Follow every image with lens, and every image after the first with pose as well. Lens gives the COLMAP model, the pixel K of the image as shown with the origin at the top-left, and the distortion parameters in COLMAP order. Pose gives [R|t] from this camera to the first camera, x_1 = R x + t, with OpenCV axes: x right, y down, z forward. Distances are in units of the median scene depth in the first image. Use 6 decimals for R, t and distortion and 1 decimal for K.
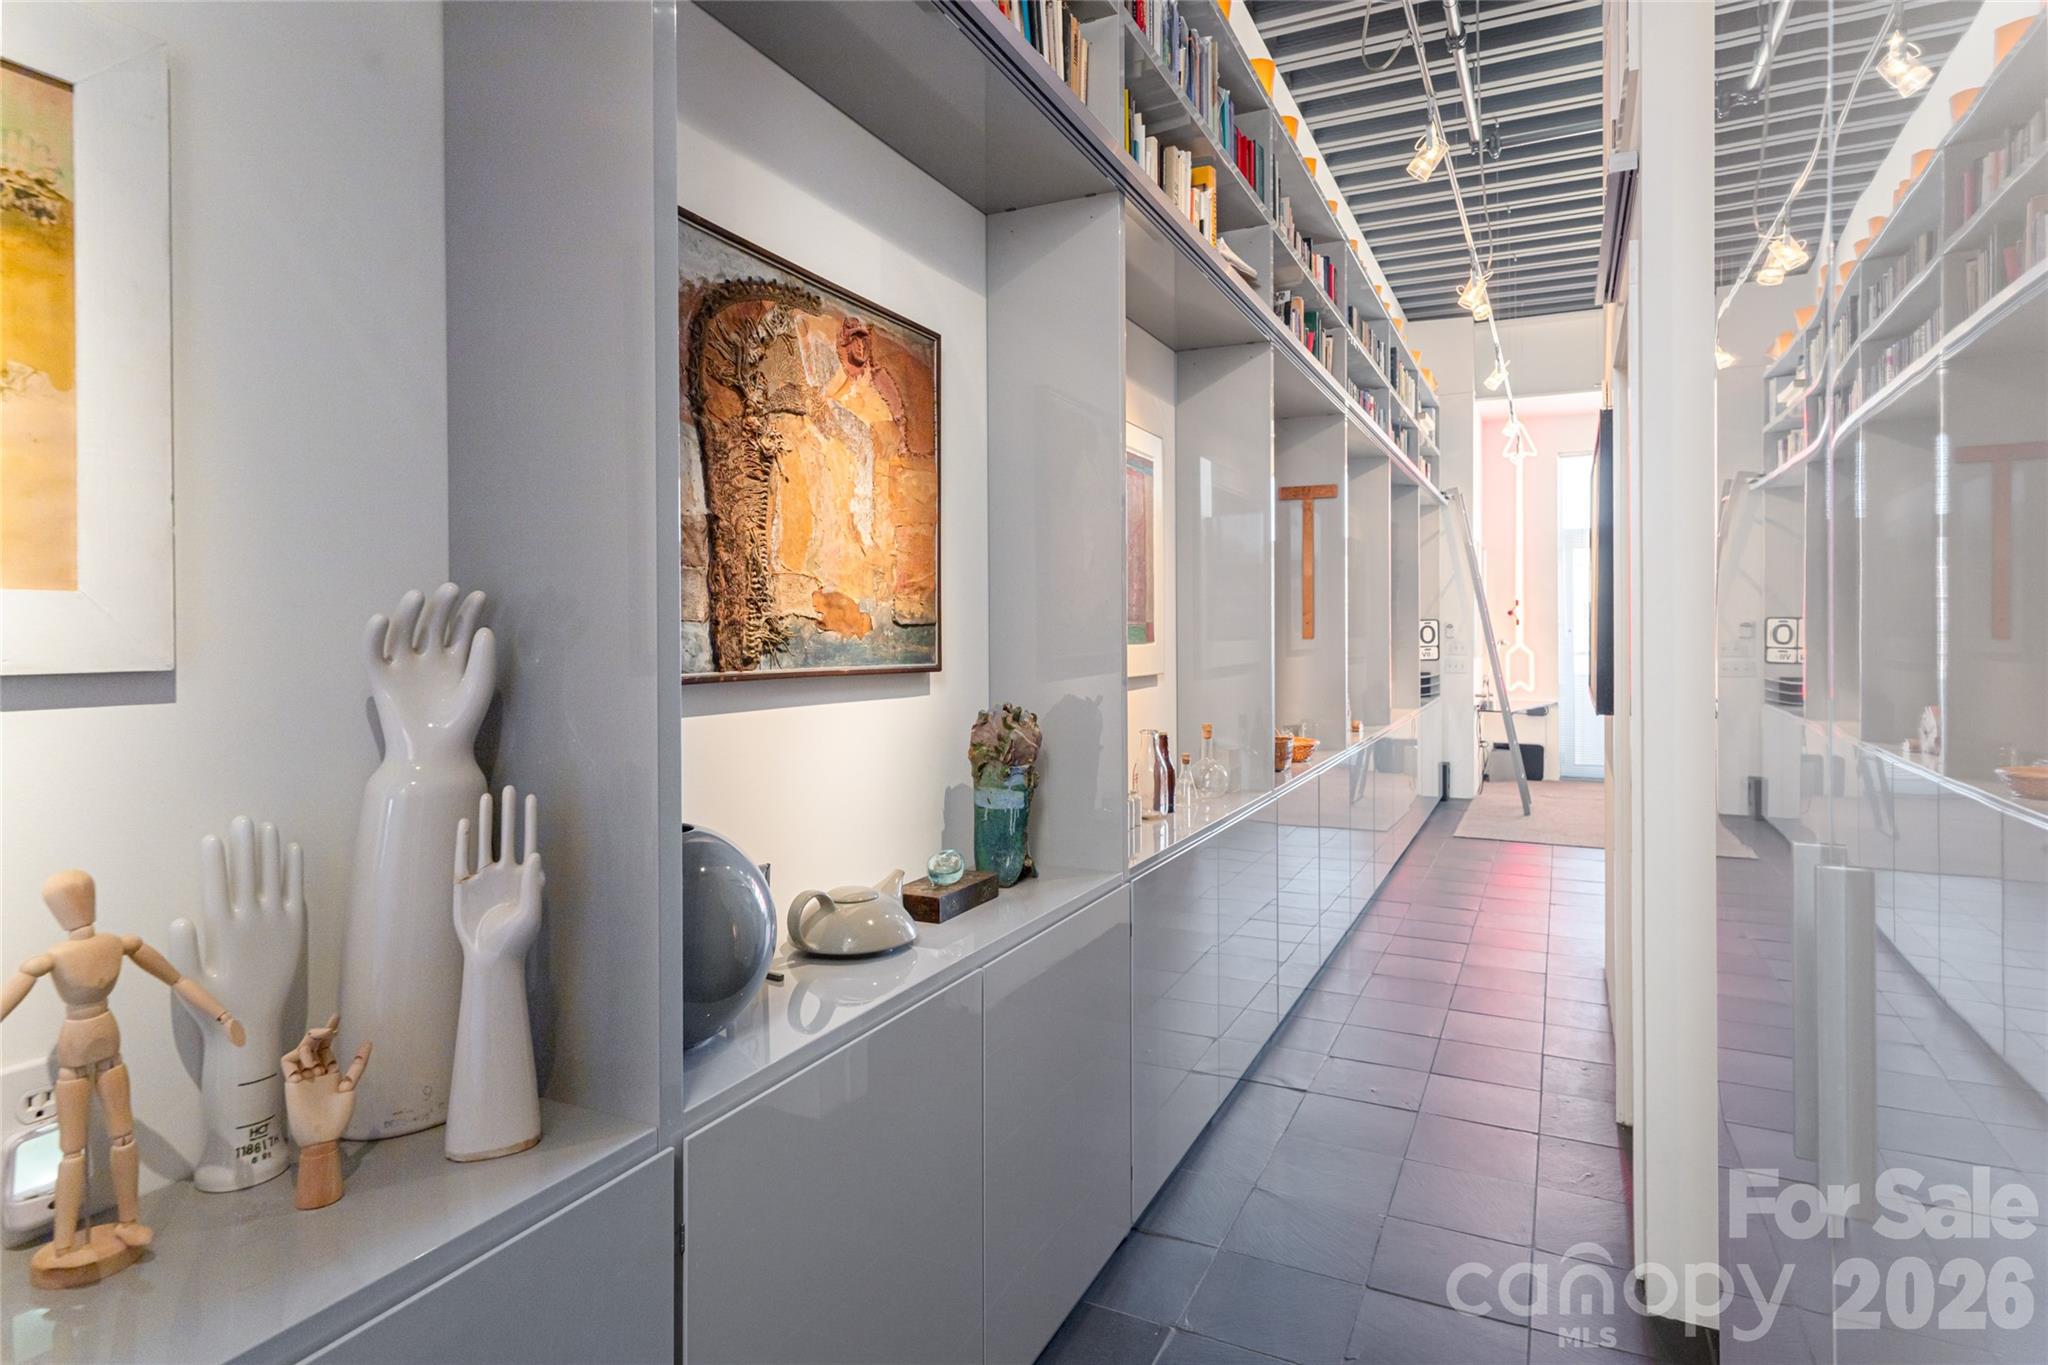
lens RADIAL K [[1106.2, 0, 1024.7], [0, 1106.2, 646.5], [0, 0, 1]] dist [-0.003094, -0.000247]
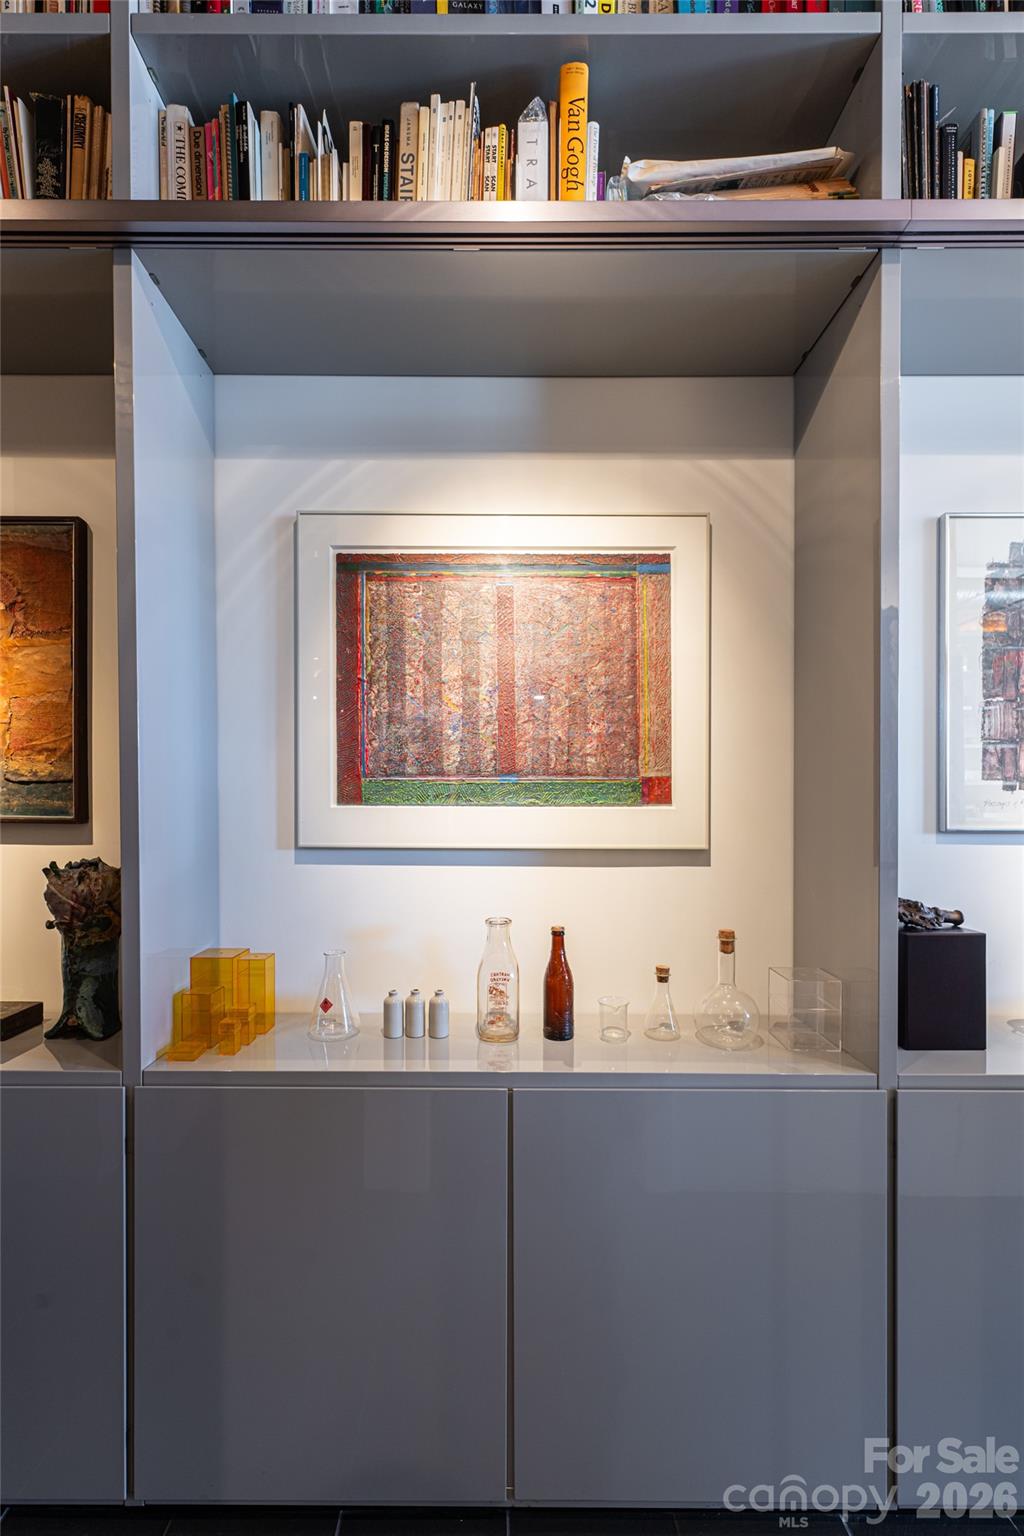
lens RADIAL K [[635.9, 0, 512.0], [0, 635.9, 768.0], [0, 0, 1]] dist [-0.000831, -0.000158]
pose [[0.438420, 0.014938, -0.898646, 0.708454], [-0.007040, 0.999888, 0.013186, -0.046026], [0.898742, 0.000545, 0.438477, 1.154128]]
